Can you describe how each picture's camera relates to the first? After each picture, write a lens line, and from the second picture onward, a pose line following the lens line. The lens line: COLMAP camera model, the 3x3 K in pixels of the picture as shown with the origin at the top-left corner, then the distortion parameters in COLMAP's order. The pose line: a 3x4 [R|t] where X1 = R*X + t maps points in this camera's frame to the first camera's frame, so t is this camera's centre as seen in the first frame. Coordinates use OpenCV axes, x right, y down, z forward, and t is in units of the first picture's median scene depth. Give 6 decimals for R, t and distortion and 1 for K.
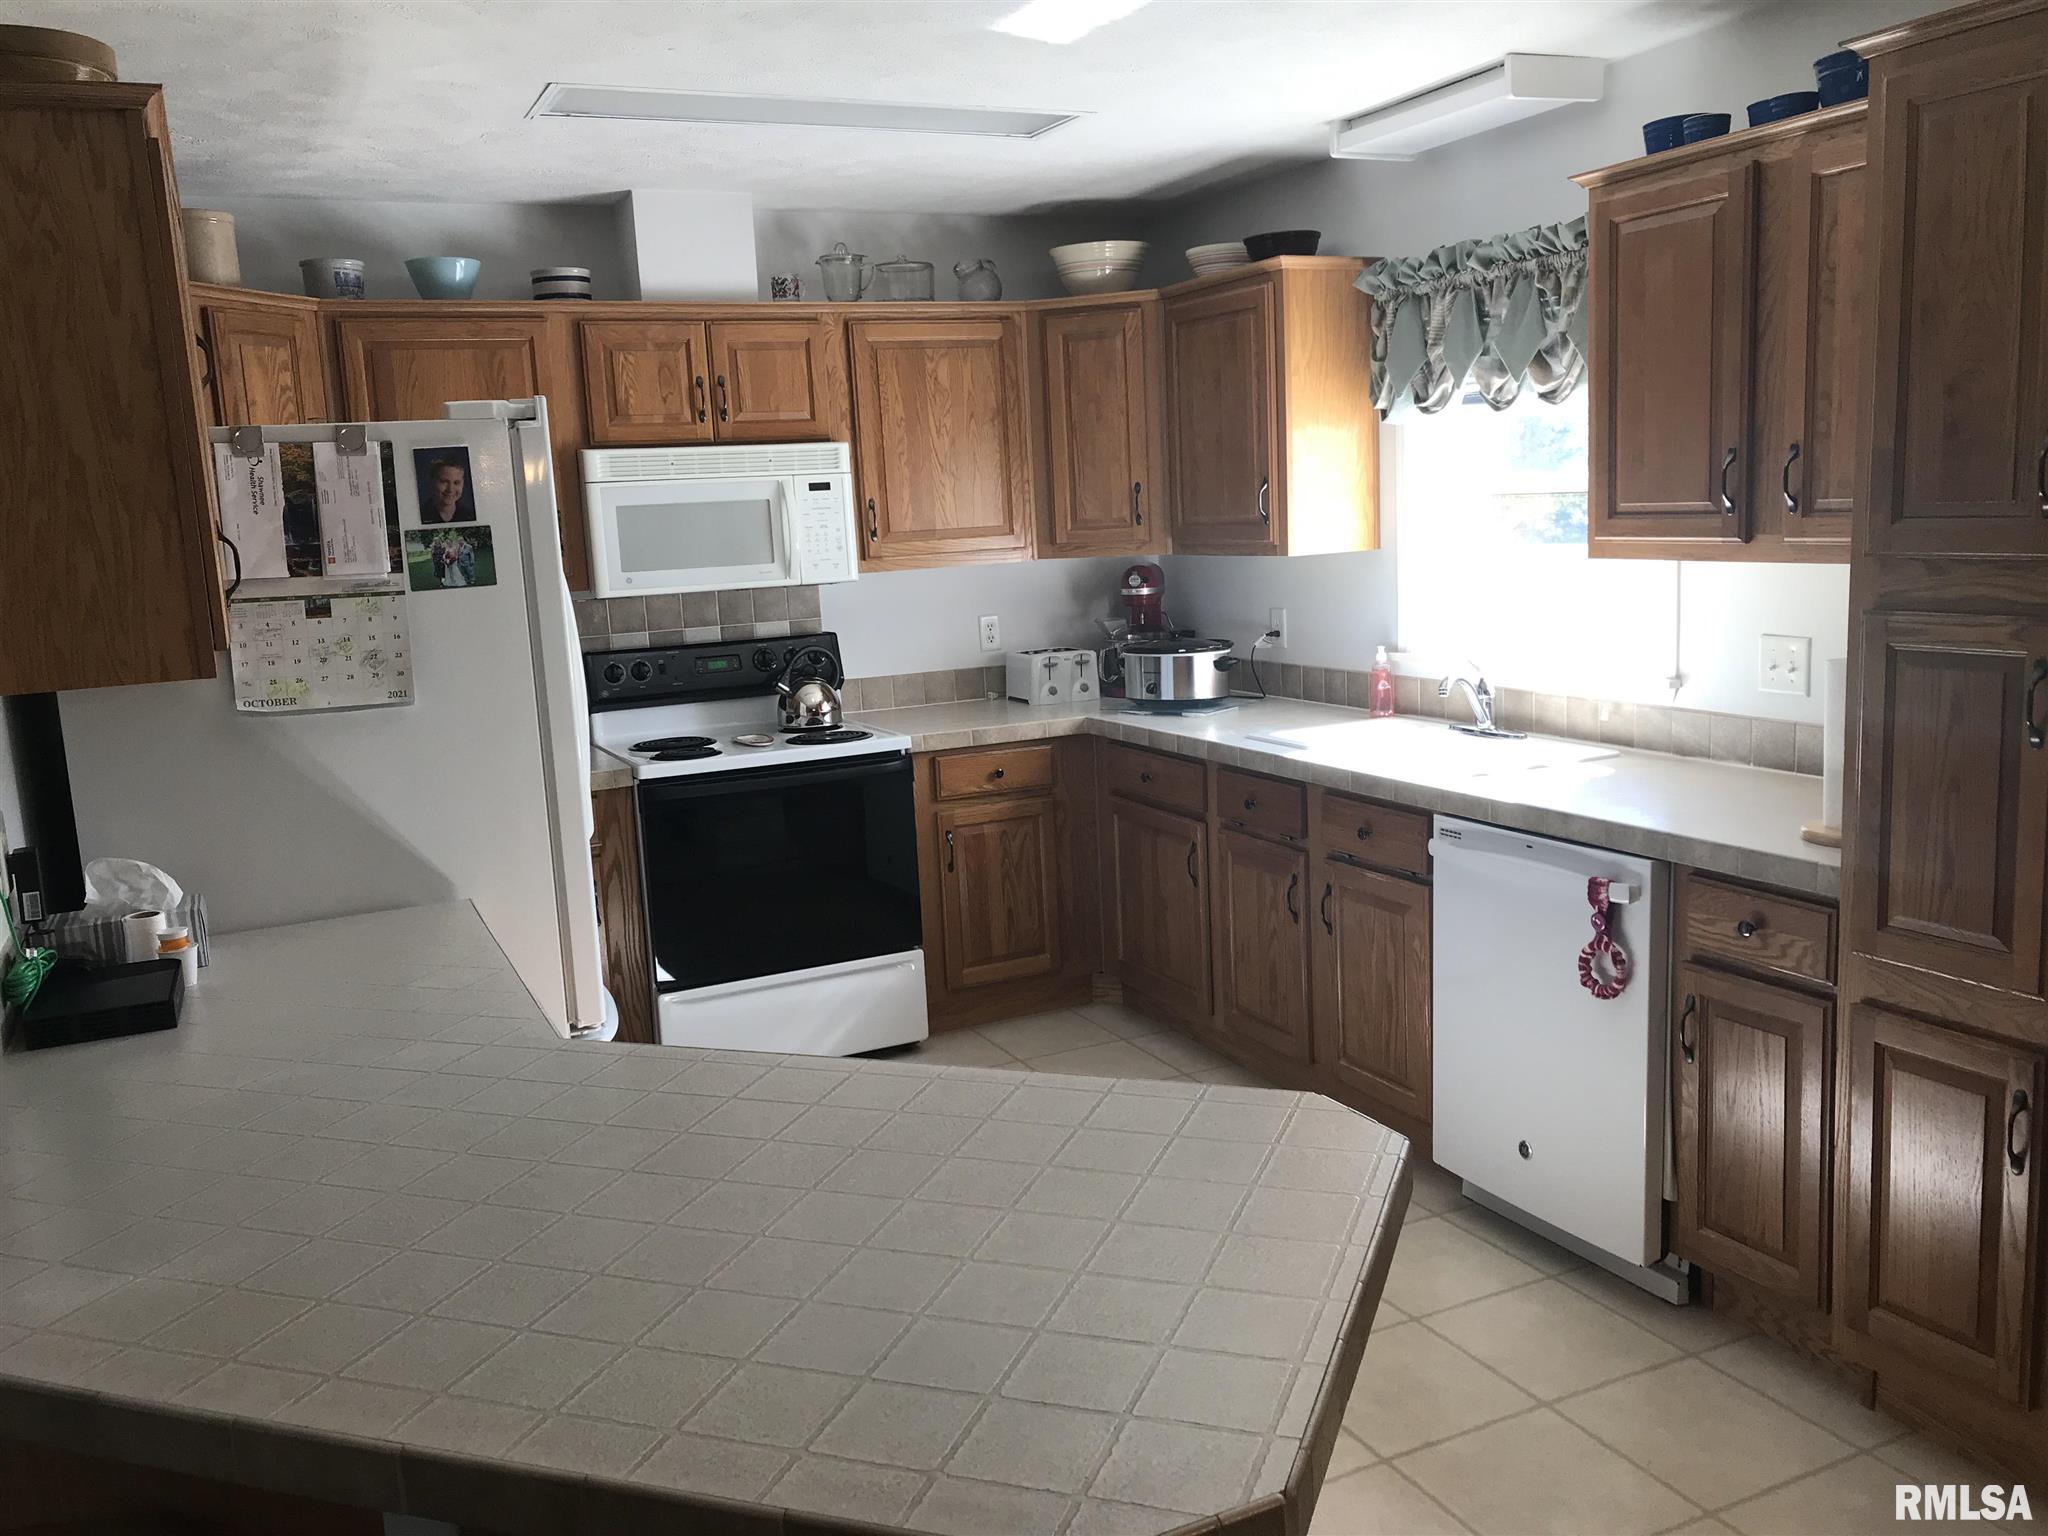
lens RADIAL K [[1684.8, 0, 1014.7], [0, 1684.8, 770.2], [0, 0, 1]] dist [0.092580, -0.105576]
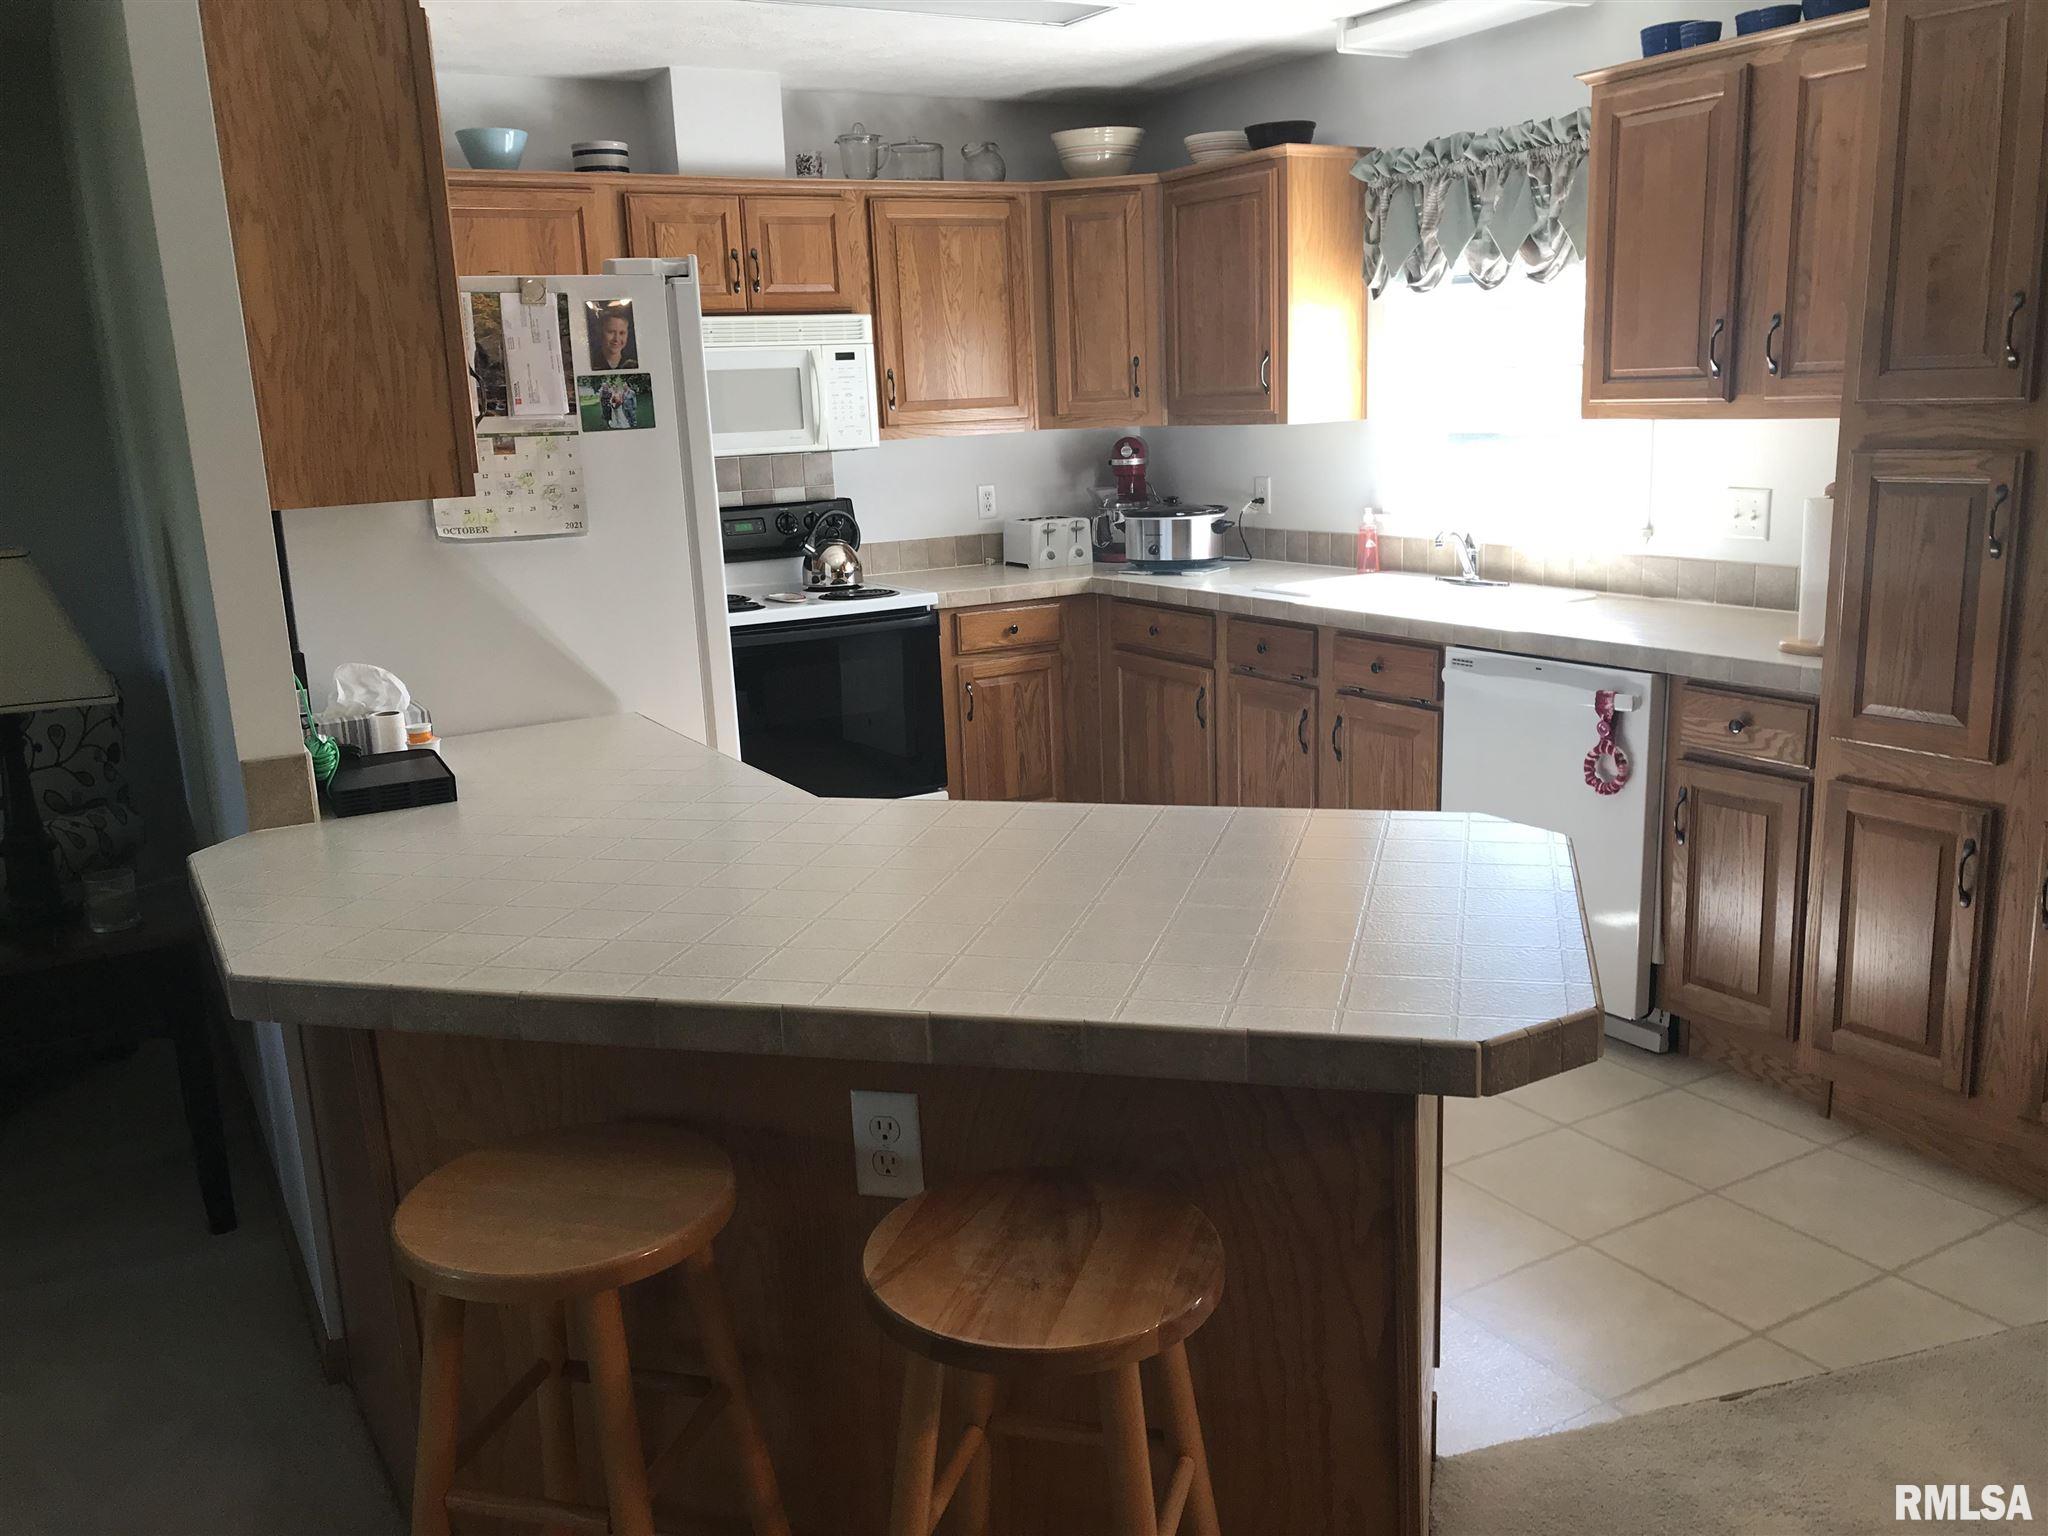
lens RADIAL K [[1668.4, 0, 1035.6], [0, 1668.4, 763.2], [0, 0, 1]] dist [0.072712, -0.091566]
pose [[0.996469, -0.009164, 0.083457, -0.108687], [0.004455, 0.998396, 0.056439, 0.035214], [-0.083840, -0.055867, 0.994912, -0.088544]]
